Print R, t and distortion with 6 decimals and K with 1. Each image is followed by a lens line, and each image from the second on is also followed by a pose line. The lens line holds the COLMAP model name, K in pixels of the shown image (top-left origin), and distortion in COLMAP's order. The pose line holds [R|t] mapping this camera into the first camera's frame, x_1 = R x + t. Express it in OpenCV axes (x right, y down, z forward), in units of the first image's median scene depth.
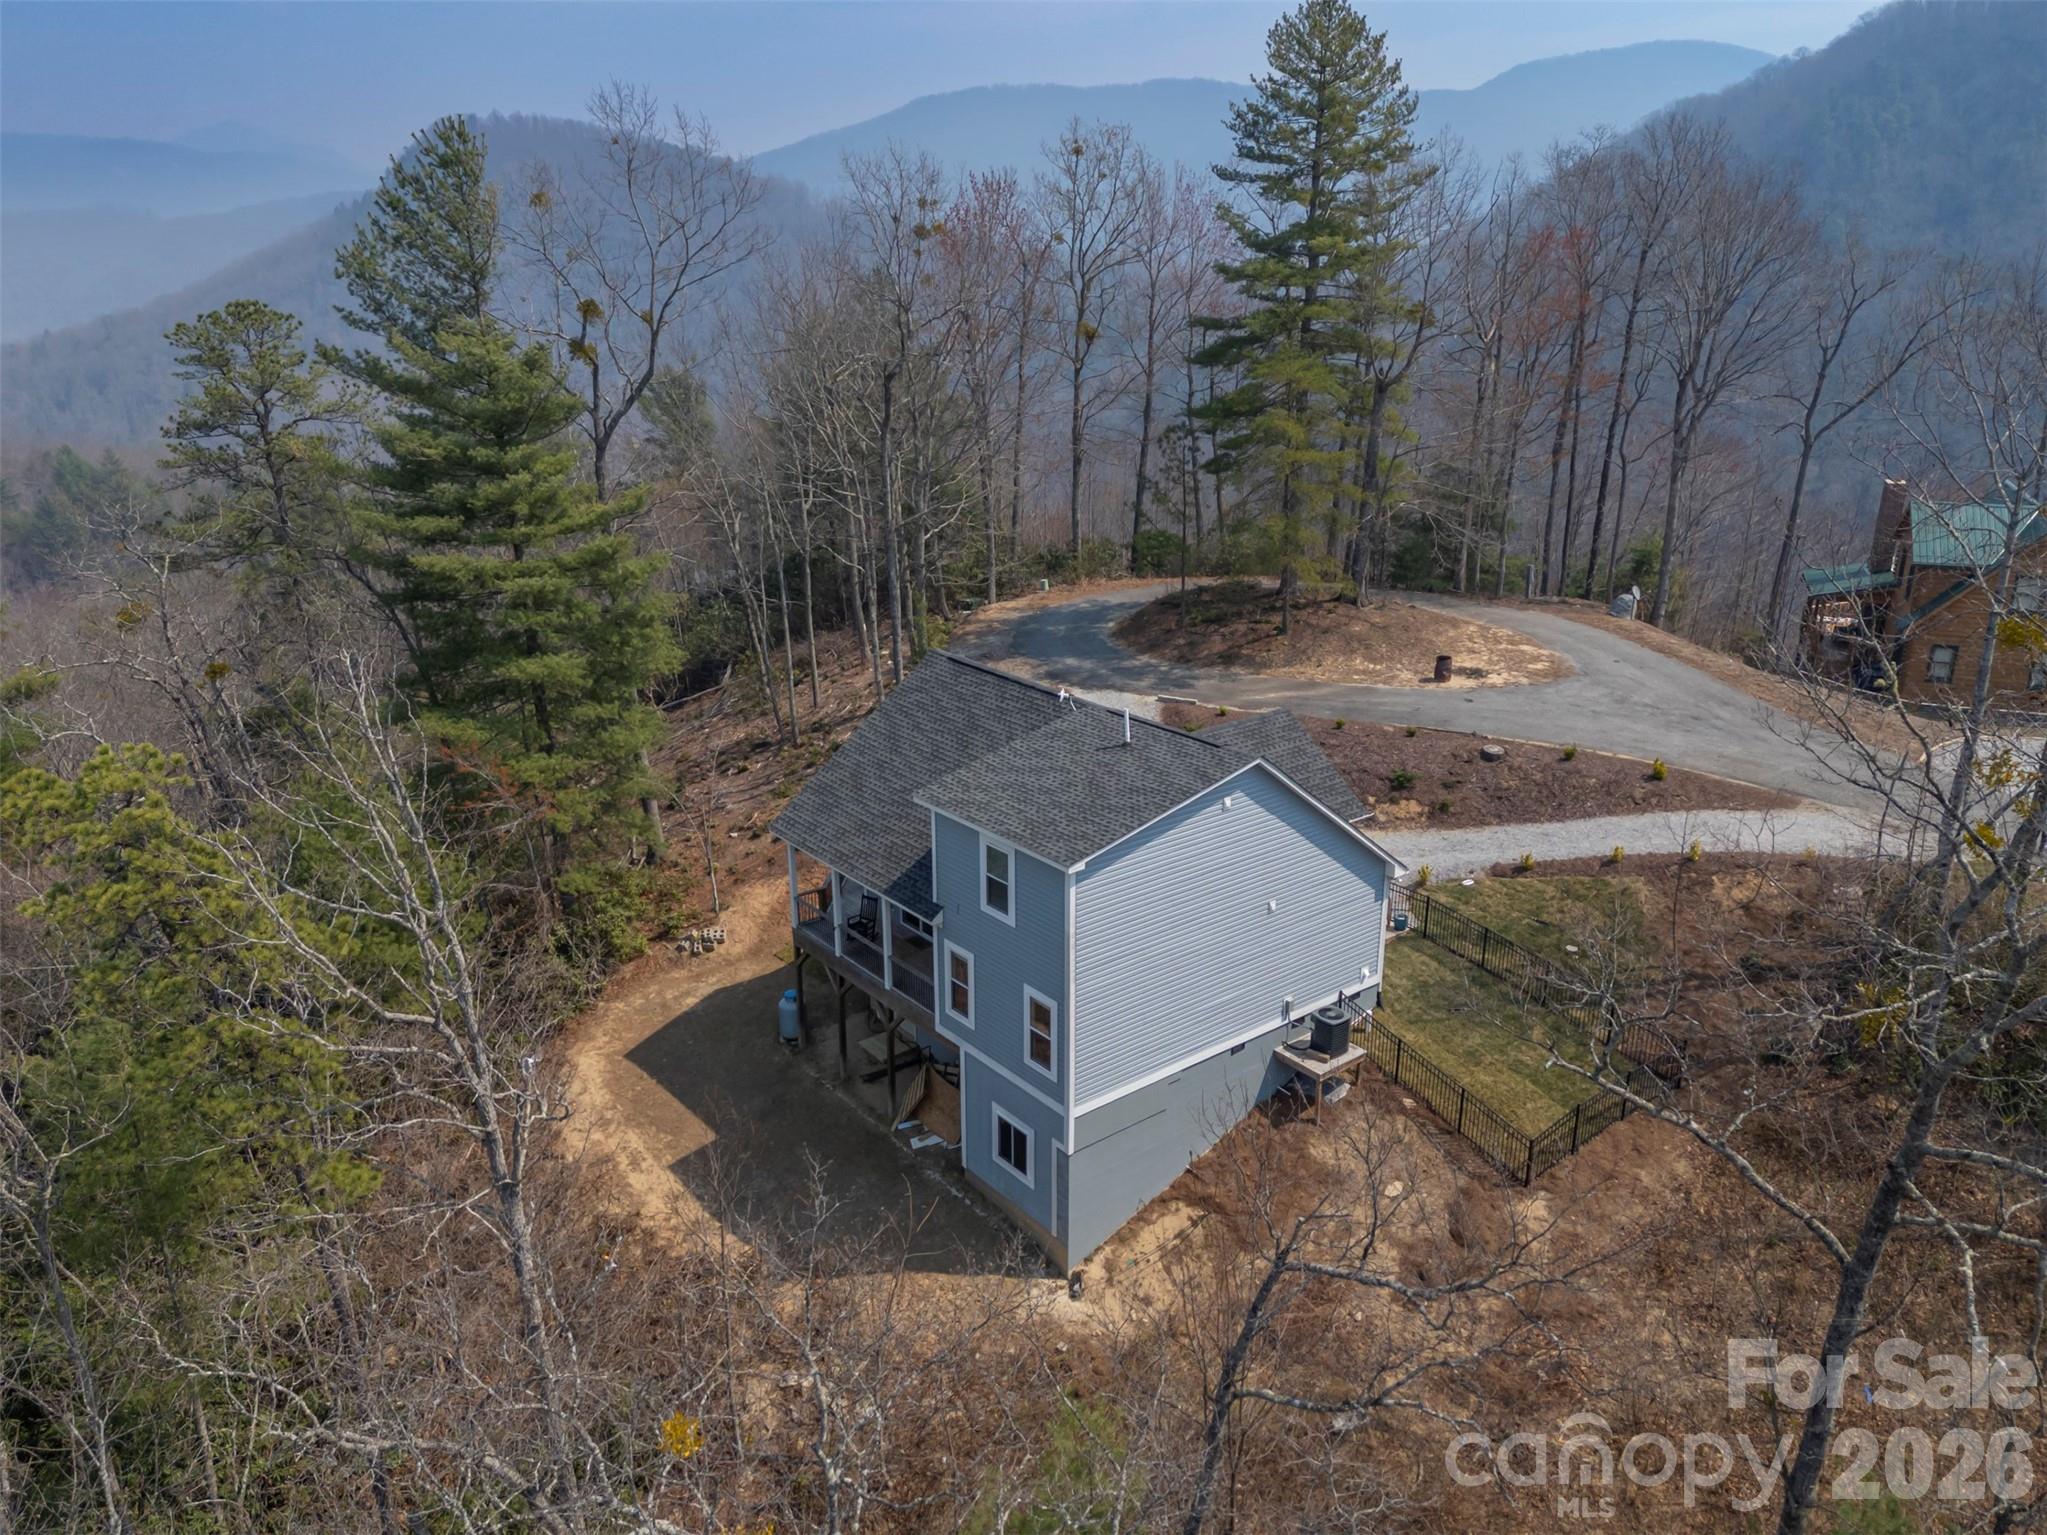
lens RADIAL K [[1504.4, 0, 1022.9], [0, 1504.4, 776.4], [0, 0, 1]] dist [0.100296, -0.076271]
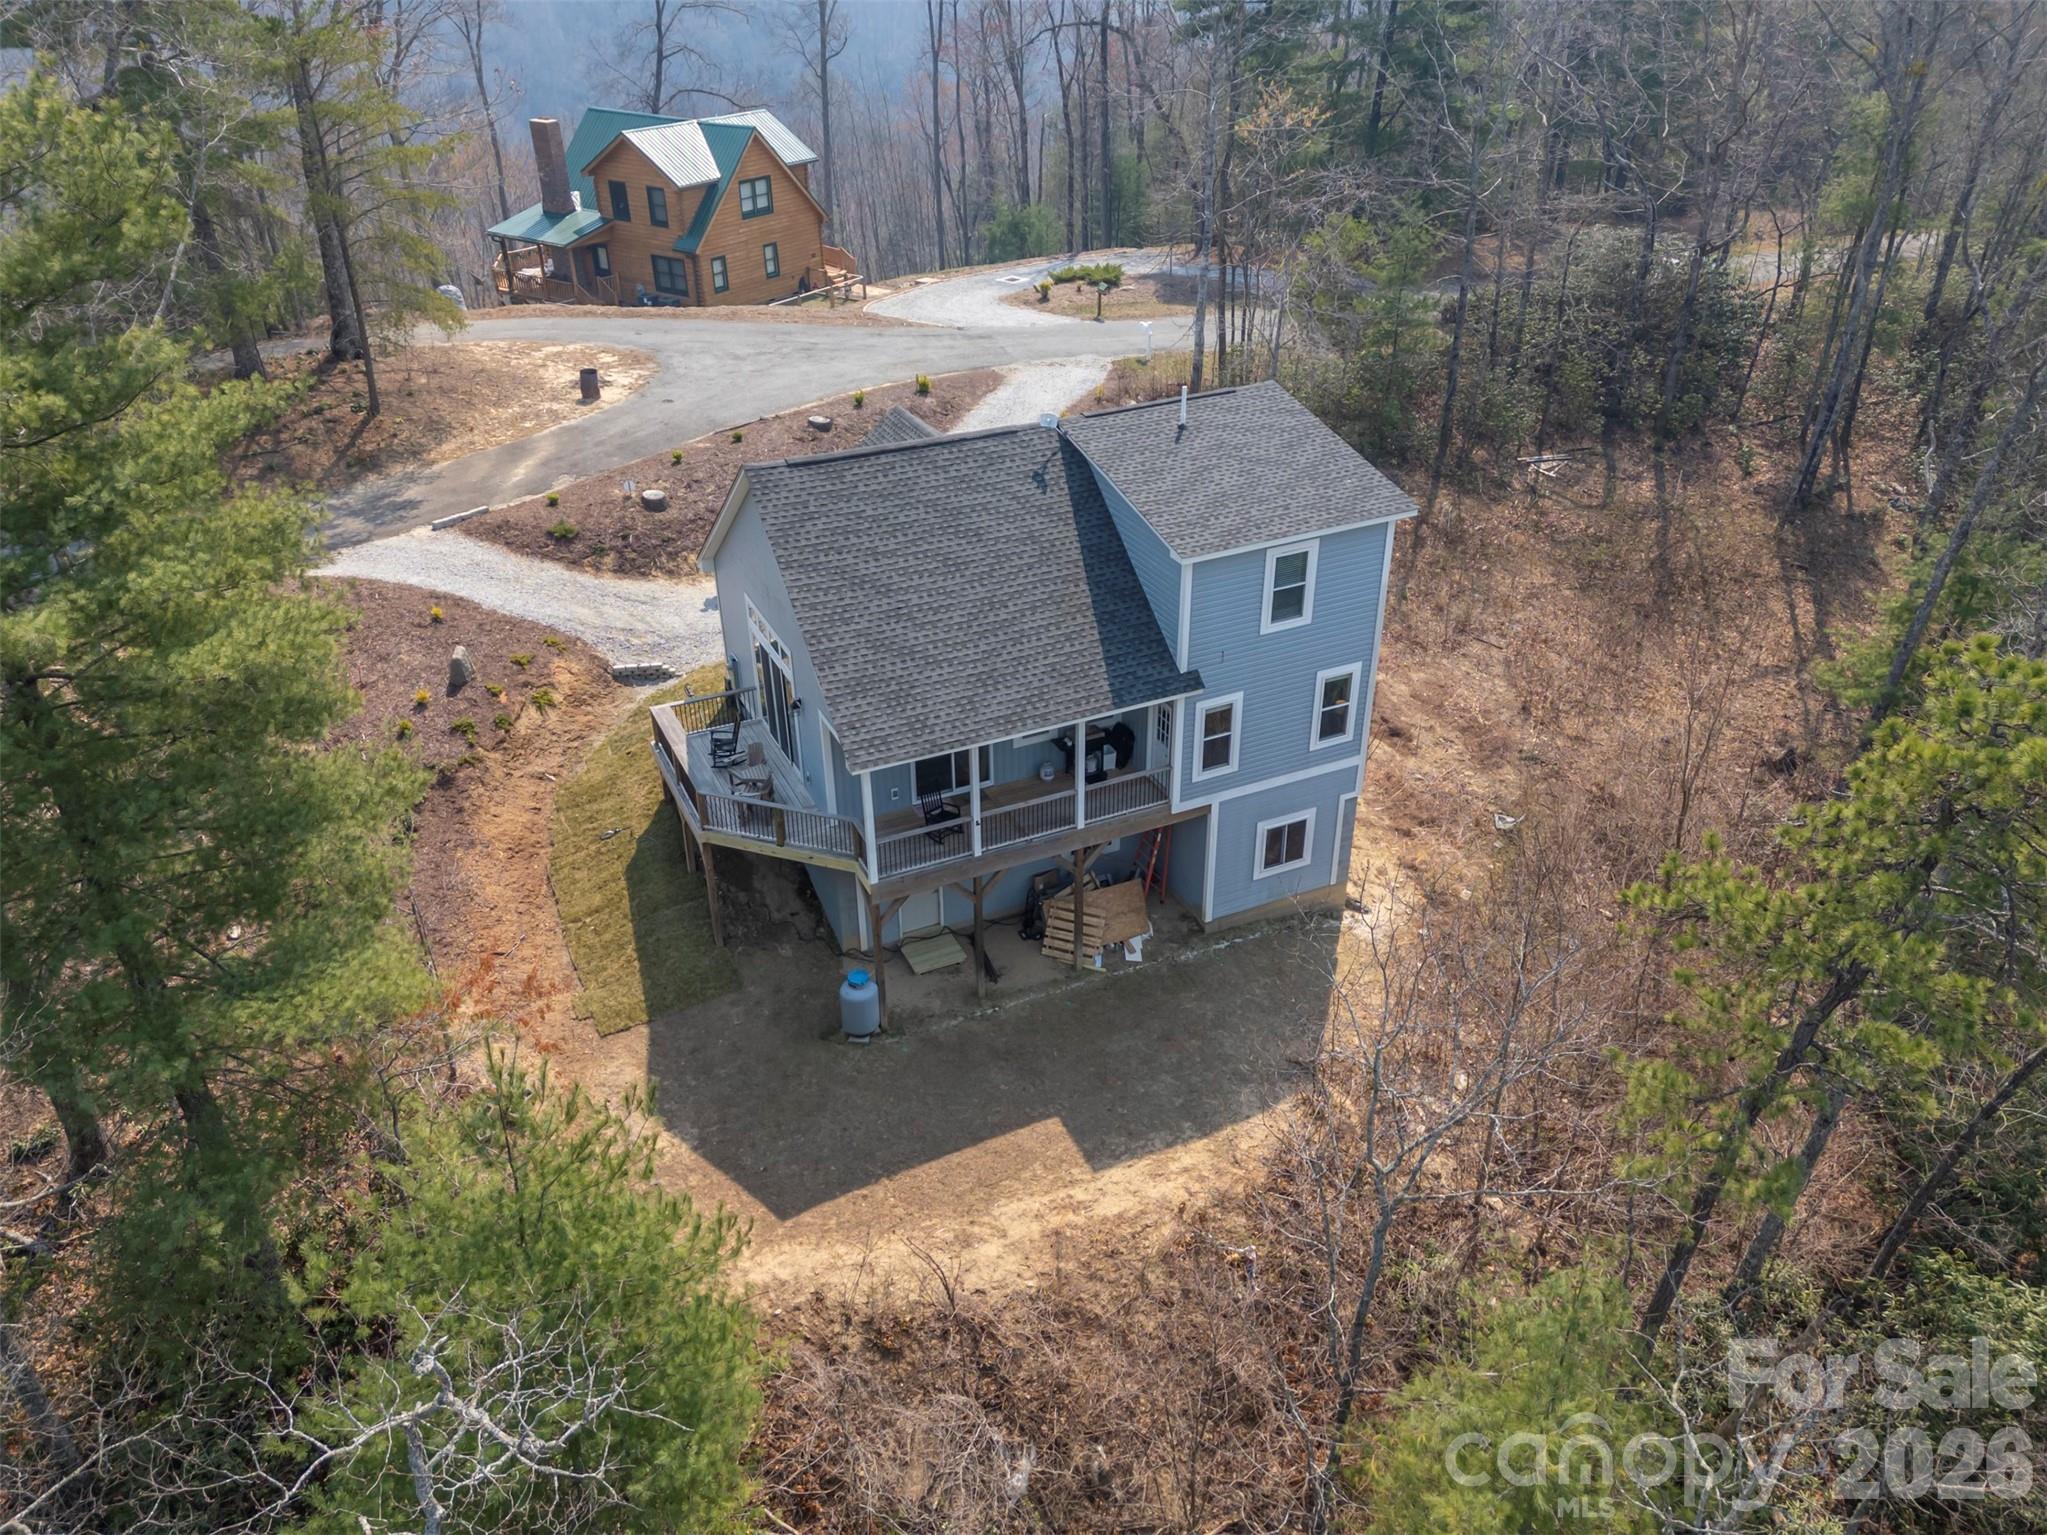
lens RADIAL K [[1504.4, 0, 1020.9], [0, 1504.4, 751.3], [0, 0, 1]] dist [0.100296, -0.076271]
pose [[0.236451, -0.485208, 0.841822, -0.731616], [0.331355, 0.854720, 0.399572, -0.224396], [-0.913397, 0.184463, 0.362875, 0.676597]]
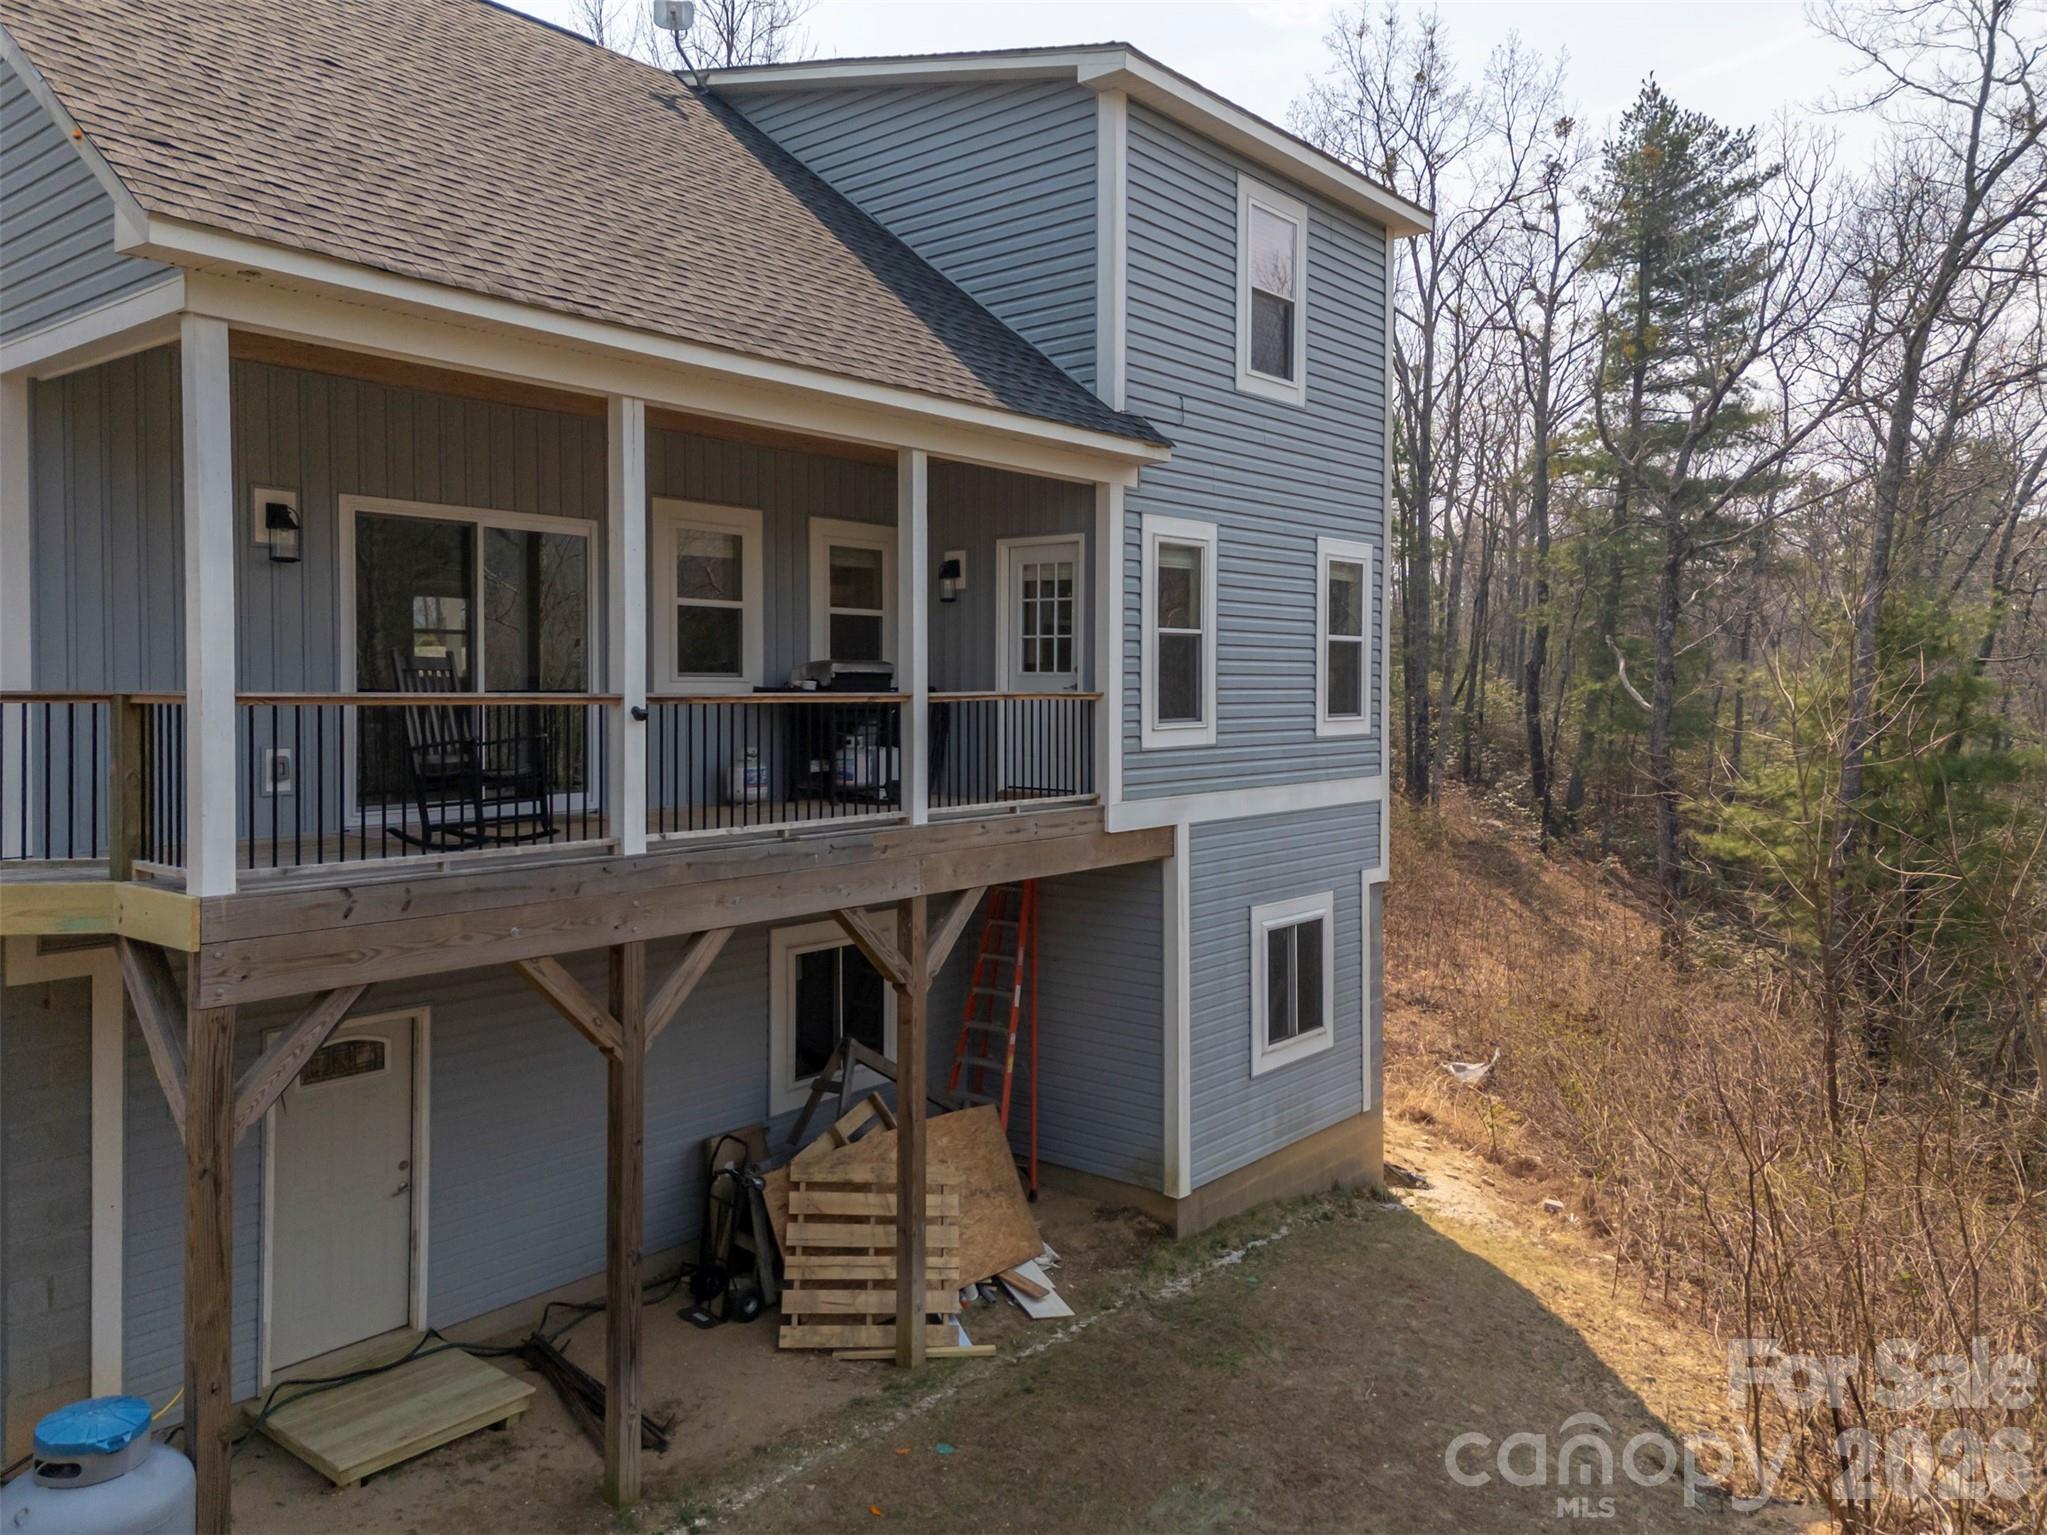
lens RADIAL K [[1504.4, 0, 1024.7], [0, 1504.4, 705.2], [0, 0, 1]] dist [0.100296, -0.076271]
pose [[-0.205354, -0.006907, 0.978663, -0.344331], [0.323976, 0.943117, 0.074637, 0.099670], [-0.923509, 0.332390, -0.191435, 0.965570]]
